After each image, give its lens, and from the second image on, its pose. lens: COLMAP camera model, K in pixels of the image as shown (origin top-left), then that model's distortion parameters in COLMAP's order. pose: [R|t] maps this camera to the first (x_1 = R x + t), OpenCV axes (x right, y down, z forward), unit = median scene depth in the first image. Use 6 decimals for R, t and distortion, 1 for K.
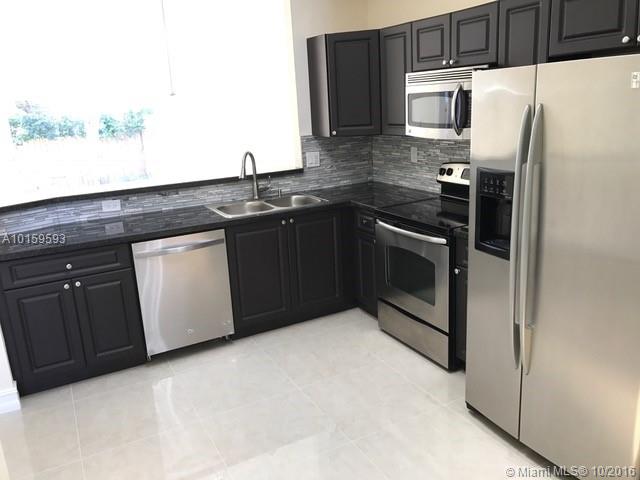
lens RADIAL K [[527.1, 0, 326.3], [0, 527.1, 235.1], [0, 0, 1]] dist [0.016907, -0.007007]
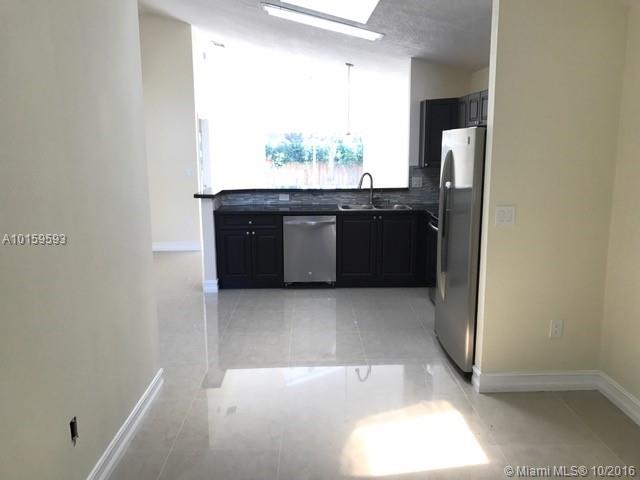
lens RADIAL K [[527.1, 0, 315.5], [0, 527.1, 239.4], [0, 0, 1]] dist [0.016907, -0.007007]
pose [[0.884086, 0.128462, -0.449320, 0.420625], [-0.154018, 0.987853, -0.020617, 0.088136], [0.441214, 0.087431, 0.893133, -0.423734]]
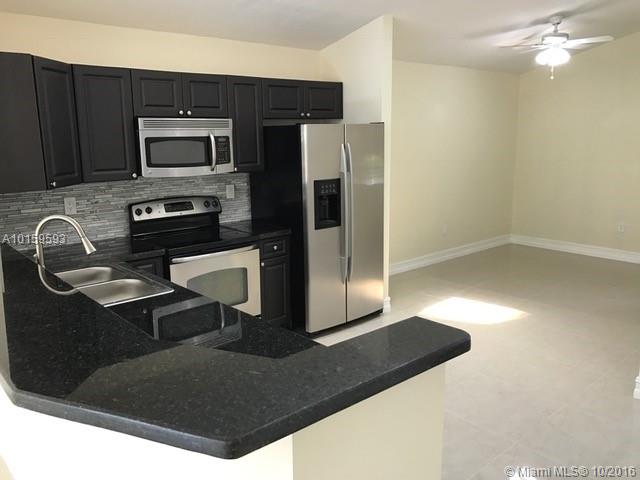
lens RADIAL K [[527.1, 0, 314.5], [0, 527.1, 240.6], [0, 0, 1]] dist [0.016907, -0.007007]
pose [[-0.226832, -0.143955, 0.963236, -1.067294], [0.266397, 0.942129, 0.203535, -0.227348], [-0.936792, 0.302771, -0.175356, 1.060165]]
